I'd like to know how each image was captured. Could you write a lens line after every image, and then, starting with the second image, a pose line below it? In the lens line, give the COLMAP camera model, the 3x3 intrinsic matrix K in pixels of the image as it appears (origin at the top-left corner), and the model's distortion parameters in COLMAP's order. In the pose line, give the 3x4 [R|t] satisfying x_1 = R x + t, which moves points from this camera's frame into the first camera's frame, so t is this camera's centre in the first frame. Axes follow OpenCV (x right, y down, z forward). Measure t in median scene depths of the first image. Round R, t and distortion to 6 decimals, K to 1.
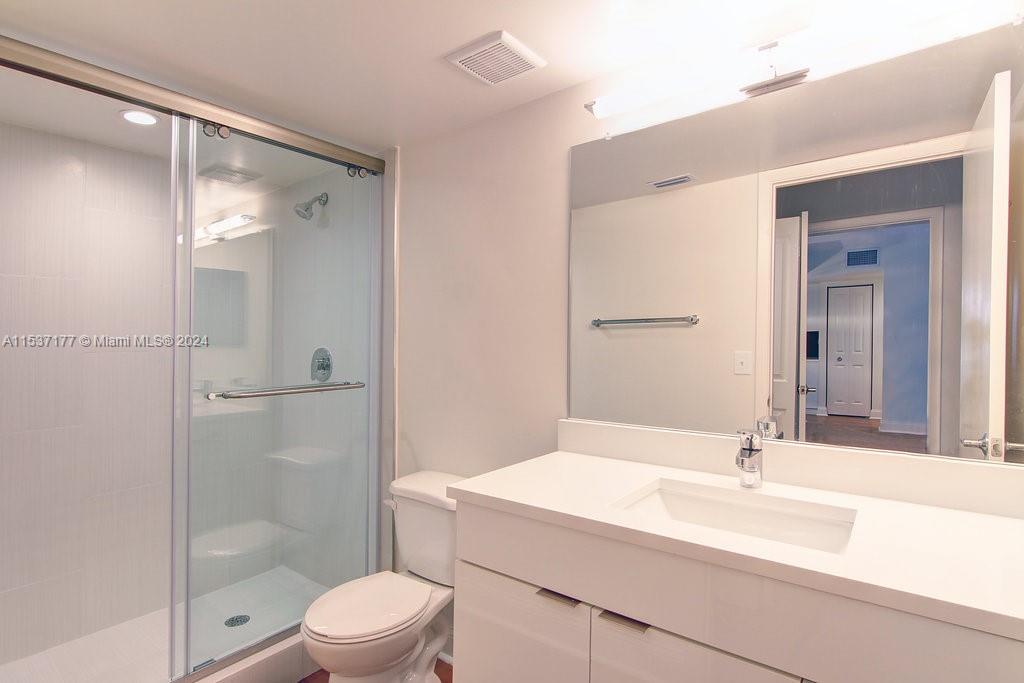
lens RADIAL K [[522.8, 0, 490.6], [0, 522.8, 344.4], [0, 0, 1]] dist [0.024812, -0.031428]
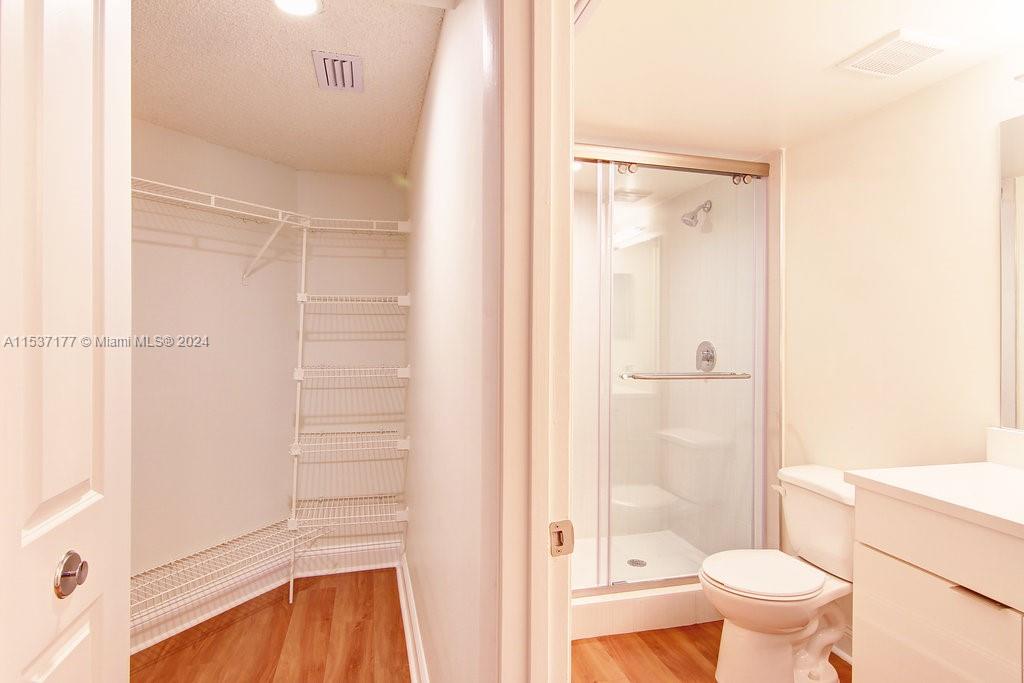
lens RADIAL K [[535.4, 0, 511.7], [0, 535.4, 322.2], [0, 0, 1]] dist [-0.002457, -0.002349]
pose [[0.811536, -0.009351, -0.584228, 0.003724], [-0.010959, 0.999452, -0.031219, 0.007778], [0.584200, 0.031738, 0.810989, -0.171007]]
